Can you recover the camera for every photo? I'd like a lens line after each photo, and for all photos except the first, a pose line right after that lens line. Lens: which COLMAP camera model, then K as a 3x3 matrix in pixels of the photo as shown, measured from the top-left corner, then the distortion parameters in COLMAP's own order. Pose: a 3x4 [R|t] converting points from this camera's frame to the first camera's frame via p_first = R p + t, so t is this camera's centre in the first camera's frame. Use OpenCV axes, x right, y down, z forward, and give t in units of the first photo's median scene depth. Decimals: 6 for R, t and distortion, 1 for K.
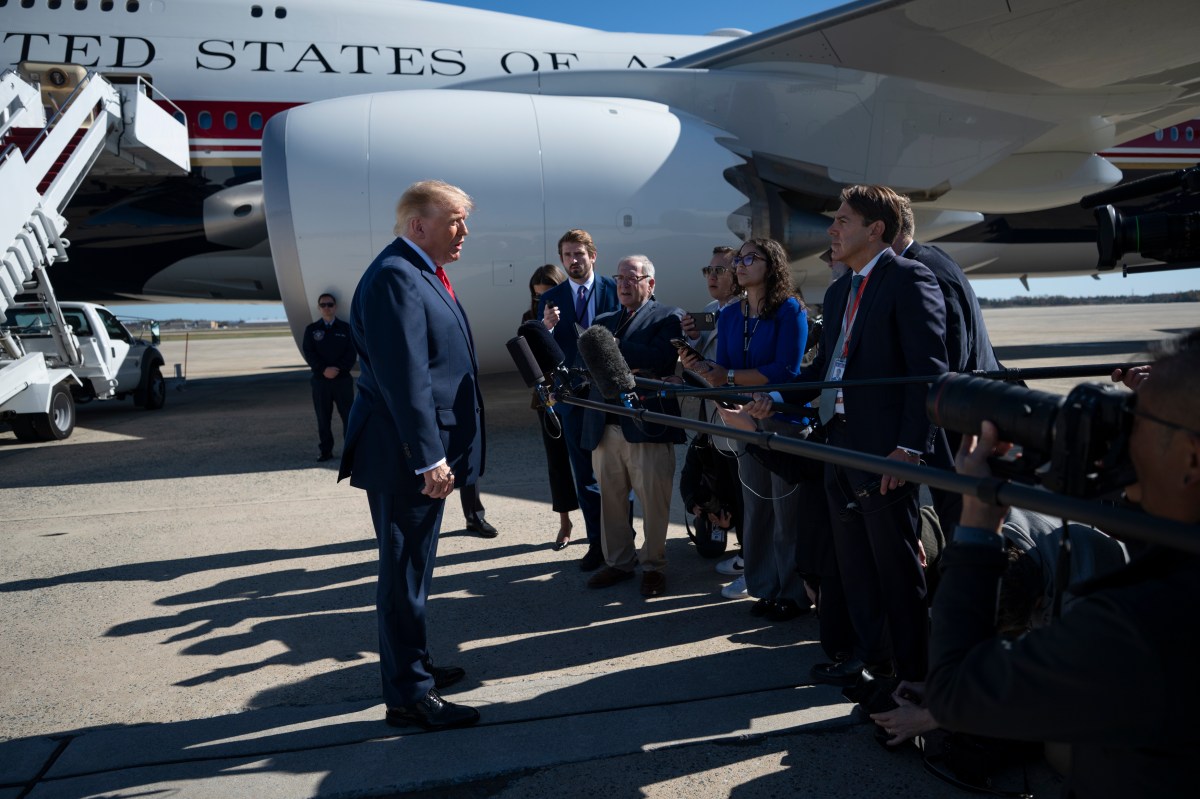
lens RADIAL K [[797.4, 0, 600.0], [0, 797.4, 399.5], [0, 0, 1]] dist [-0.008082, 0.000359]
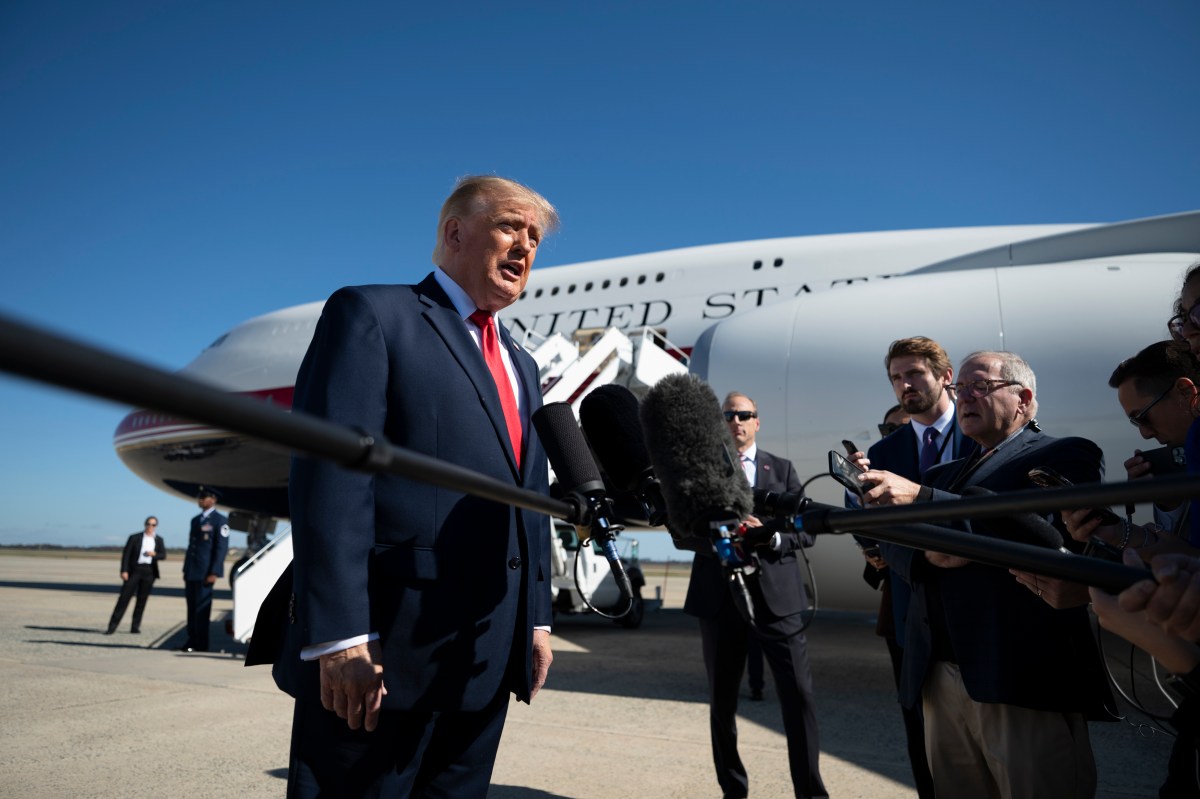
lens RADIAL K [[797.4, 0, 600.0], [0, 797.4, 399.5], [0, 0, 1]] dist [-0.008082, 0.000359]
pose [[0.802075, -0.071891, -0.592880, 0.047099], [-0.111572, 0.957214, -0.267009, 0.009711], [0.586709, 0.280310, 0.759737, 0.131189]]
